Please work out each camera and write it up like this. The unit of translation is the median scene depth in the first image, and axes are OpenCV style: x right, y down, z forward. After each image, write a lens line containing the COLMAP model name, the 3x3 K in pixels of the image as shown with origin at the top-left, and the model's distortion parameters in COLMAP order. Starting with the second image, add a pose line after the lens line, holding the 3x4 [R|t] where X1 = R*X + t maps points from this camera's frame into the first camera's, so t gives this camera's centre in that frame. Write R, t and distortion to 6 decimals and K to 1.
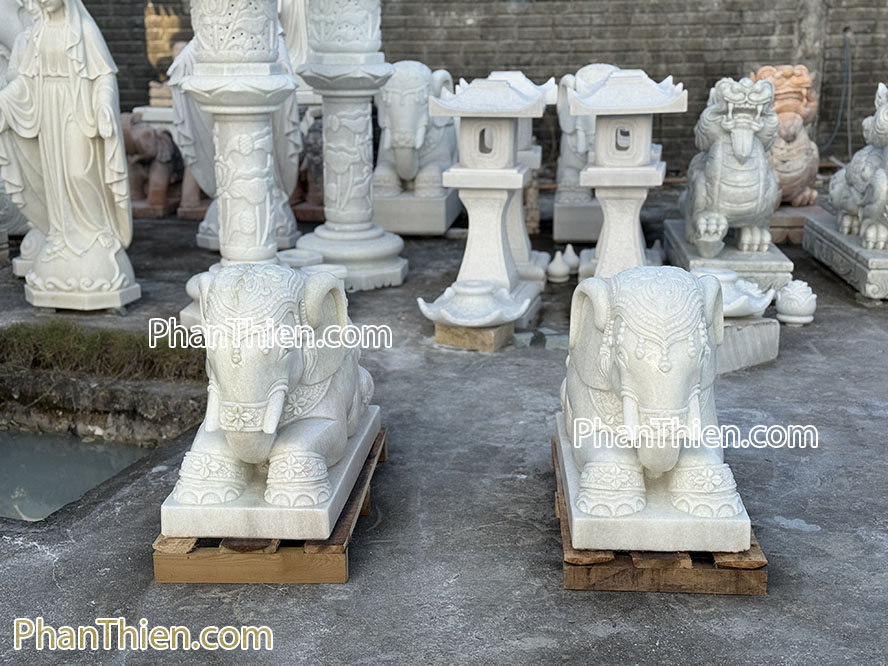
lens RADIAL K [[1247.3, 0, 446.5], [0, 1247.3, 332.6], [0, 0, 1]] dist [0.100277, 0.000000]
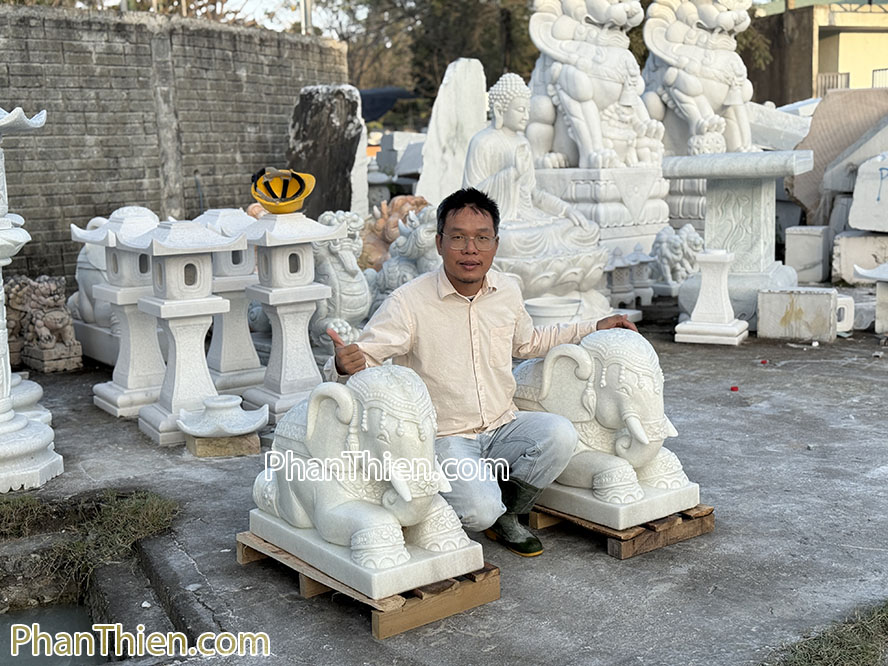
lens RADIAL K [[1247.3, 0, 446.7], [0, 1247.3, 330.5], [0, 0, 1]] dist [0.100277, 0.000000]
pose [[0.744634, -0.115571, 0.657391, -0.294383], [0.186416, 0.981714, -0.038568, -0.009579], [-0.640912, 0.151267, 0.752562, 0.008037]]
